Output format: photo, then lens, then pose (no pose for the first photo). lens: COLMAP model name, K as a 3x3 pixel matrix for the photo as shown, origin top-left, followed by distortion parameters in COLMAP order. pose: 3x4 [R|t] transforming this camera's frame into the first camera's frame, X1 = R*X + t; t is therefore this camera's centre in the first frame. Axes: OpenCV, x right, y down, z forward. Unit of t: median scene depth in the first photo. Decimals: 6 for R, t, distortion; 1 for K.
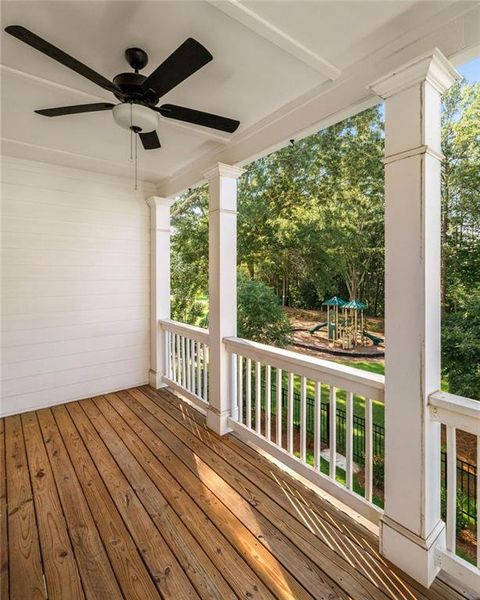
lens RADIAL K [[313.6, 0, 229.4], [0, 313.6, 274.1], [0, 0, 1]] dist [-0.005288, 0.001288]
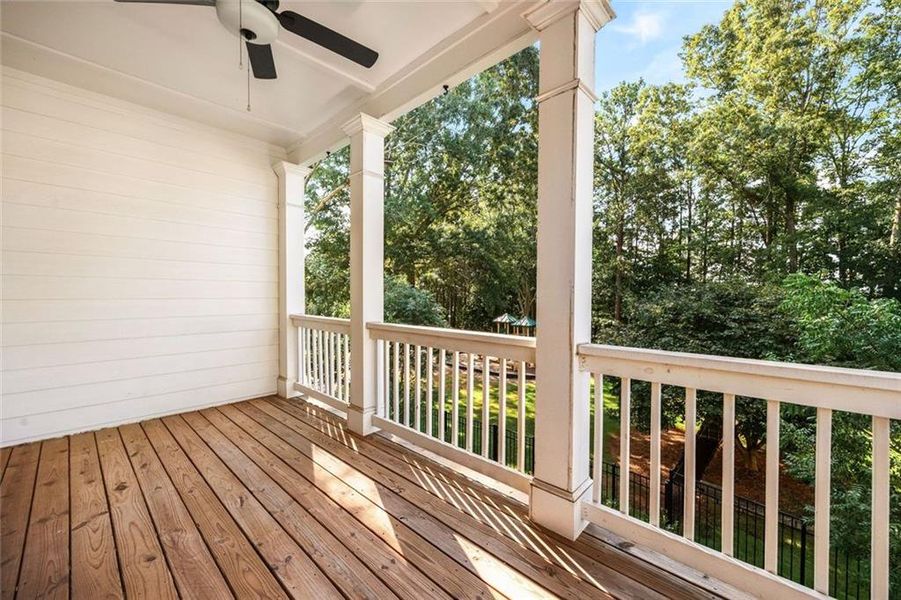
lens RADIAL K [[368.3, 0, 450.1], [0, 368.3, 301.2], [0, 0, 1]] dist [0.002383, -0.001151]
pose [[0.985713, 0.001187, 0.168431, 0.034154], [-0.004861, 0.999759, 0.021401, 0.124841], [-0.168365, -0.021914, 0.985481, -0.020911]]
